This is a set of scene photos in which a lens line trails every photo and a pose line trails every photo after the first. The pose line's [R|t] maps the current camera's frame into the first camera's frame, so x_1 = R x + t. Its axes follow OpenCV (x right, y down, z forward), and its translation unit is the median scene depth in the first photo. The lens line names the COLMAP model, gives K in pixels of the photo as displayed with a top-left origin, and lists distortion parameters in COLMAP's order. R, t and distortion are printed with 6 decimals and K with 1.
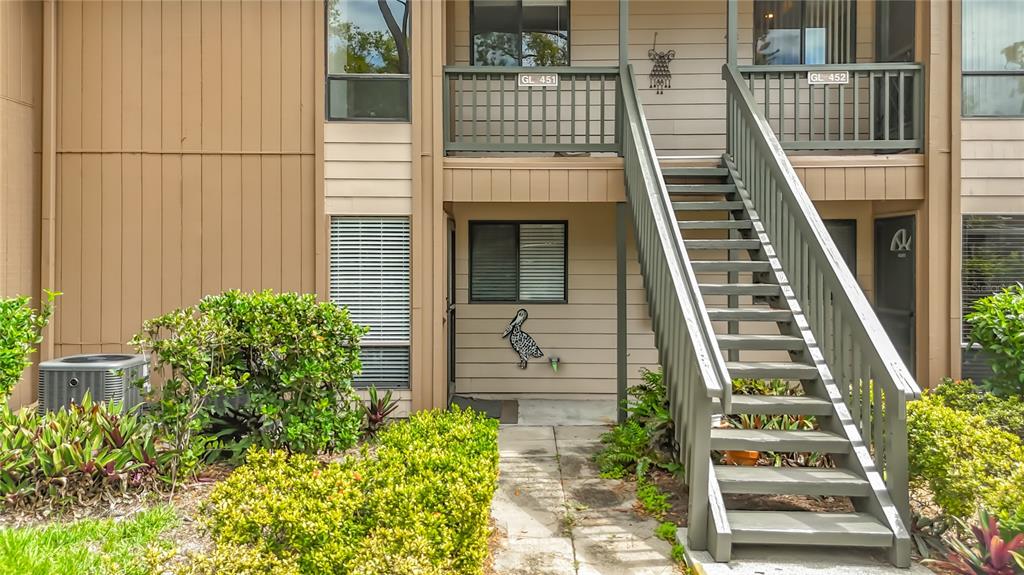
lens RADIAL K [[766.2, 0, 513.2], [0, 766.2, 264.4], [0, 0, 1]] dist [0.058478, -0.061000]
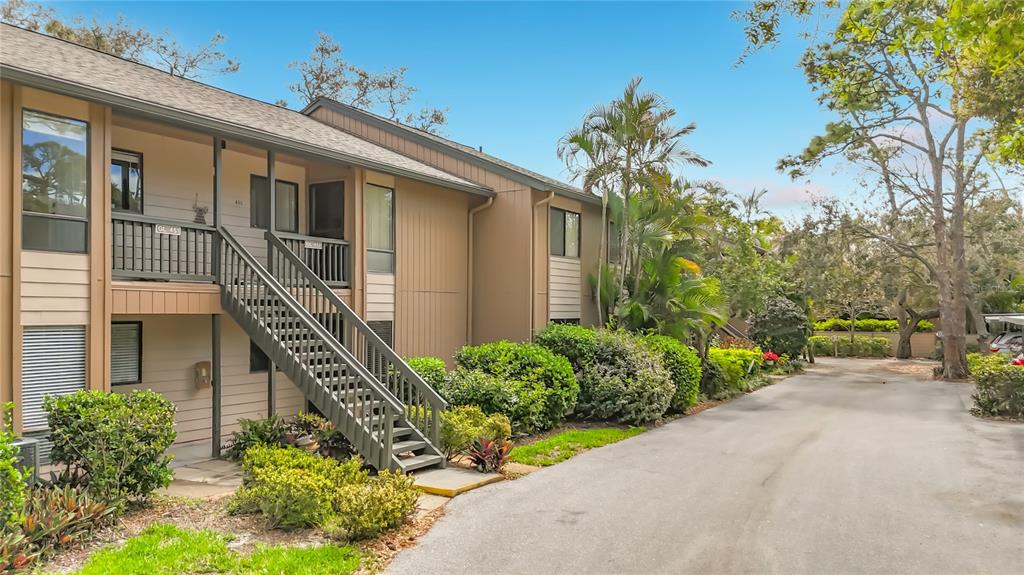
lens RADIAL K [[766.2, 0, 515.9], [0, 766.2, 288.5], [0, 0, 1]] dist [0.058478, -0.061000]
pose [[0.488884, 0.027915, 0.871902, -0.967964], [0.004807, 0.999386, -0.034692, -0.078927], [-0.872336, 0.021152, 0.488449, -0.302824]]
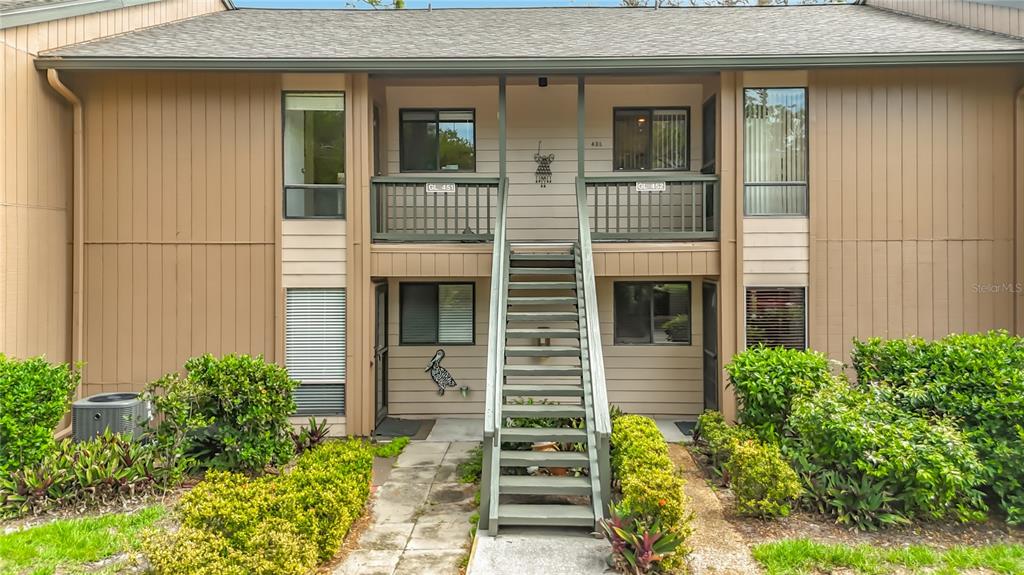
lens RADIAL K [[766.2, 0, 535.9], [0, 766.2, 251.8], [0, 0, 1]] dist [0.058478, -0.061000]
pose [[0.999967, -0.003621, 0.007300, 0.199923], [0.003641, 0.999990, -0.002642, -0.126737], [-0.007290, 0.002669, 0.999970, -0.377688]]
